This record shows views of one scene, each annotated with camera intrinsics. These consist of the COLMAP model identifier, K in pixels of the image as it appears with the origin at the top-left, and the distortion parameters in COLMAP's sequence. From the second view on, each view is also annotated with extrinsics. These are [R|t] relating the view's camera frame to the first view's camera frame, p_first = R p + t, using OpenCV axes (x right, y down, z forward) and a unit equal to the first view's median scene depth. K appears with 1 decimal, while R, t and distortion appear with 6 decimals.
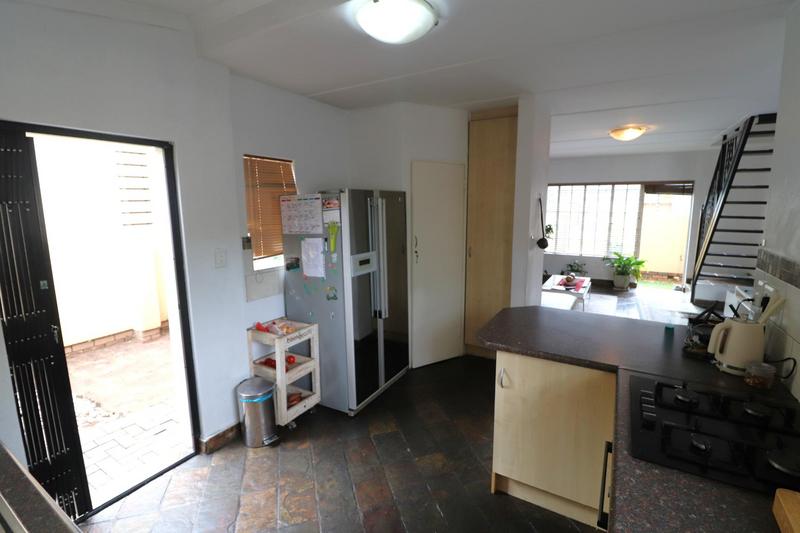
lens RADIAL K [[373.6, 0, 400.0], [0, 373.6, 259.3], [0, 0, 1]] dist [-0.004274, -0.001008]
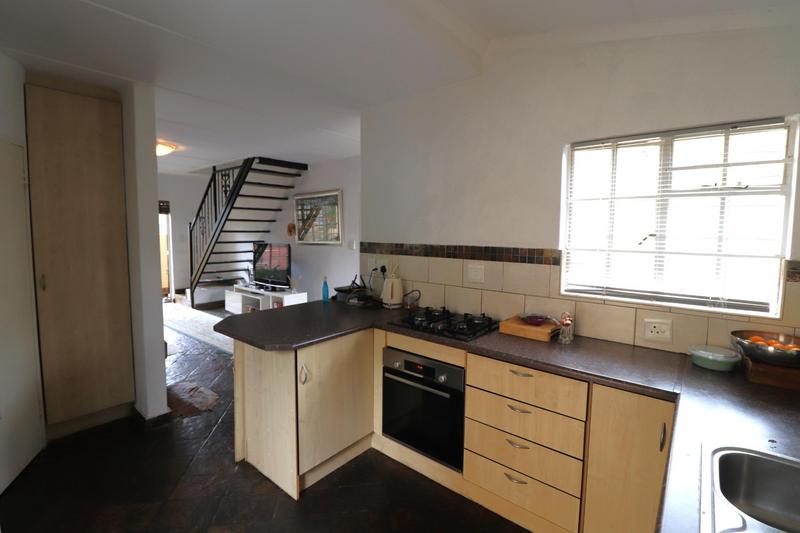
lens RADIAL K [[373.6, 0, 400.0], [0, 373.6, 259.3], [0, 0, 1]] dist [-0.004274, -0.001008]
pose [[0.152738, -0.075866, 0.985350, -0.364345], [0.138334, 0.988874, 0.054694, -0.008867], [-0.978537, 0.127953, 0.161533, 0.287385]]
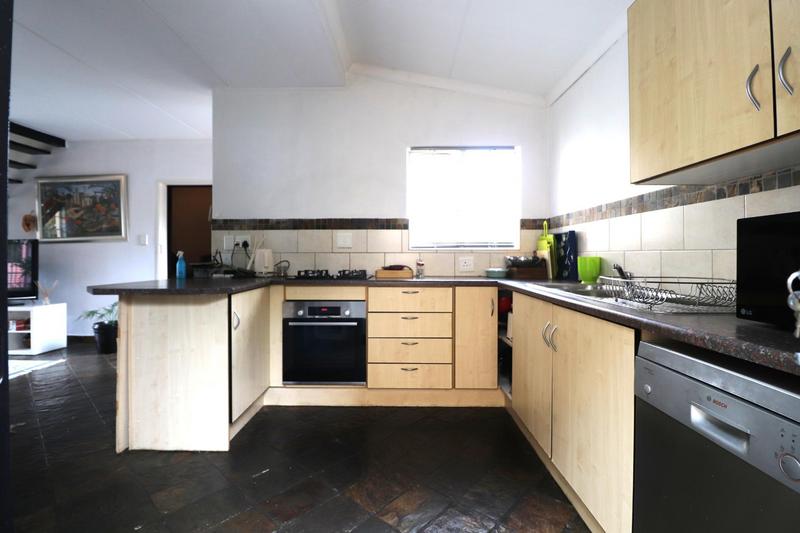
lens RADIAL K [[373.6, 0, 400.0], [0, 373.6, 259.3], [0, 0, 1]] dist [-0.004274, -0.001008]
pose [[-0.505353, -0.002399, 0.862909, -0.473647], [0.131072, 0.988180, 0.079508, 0.066462], [-0.852900, 0.153282, -0.499065, 0.594177]]
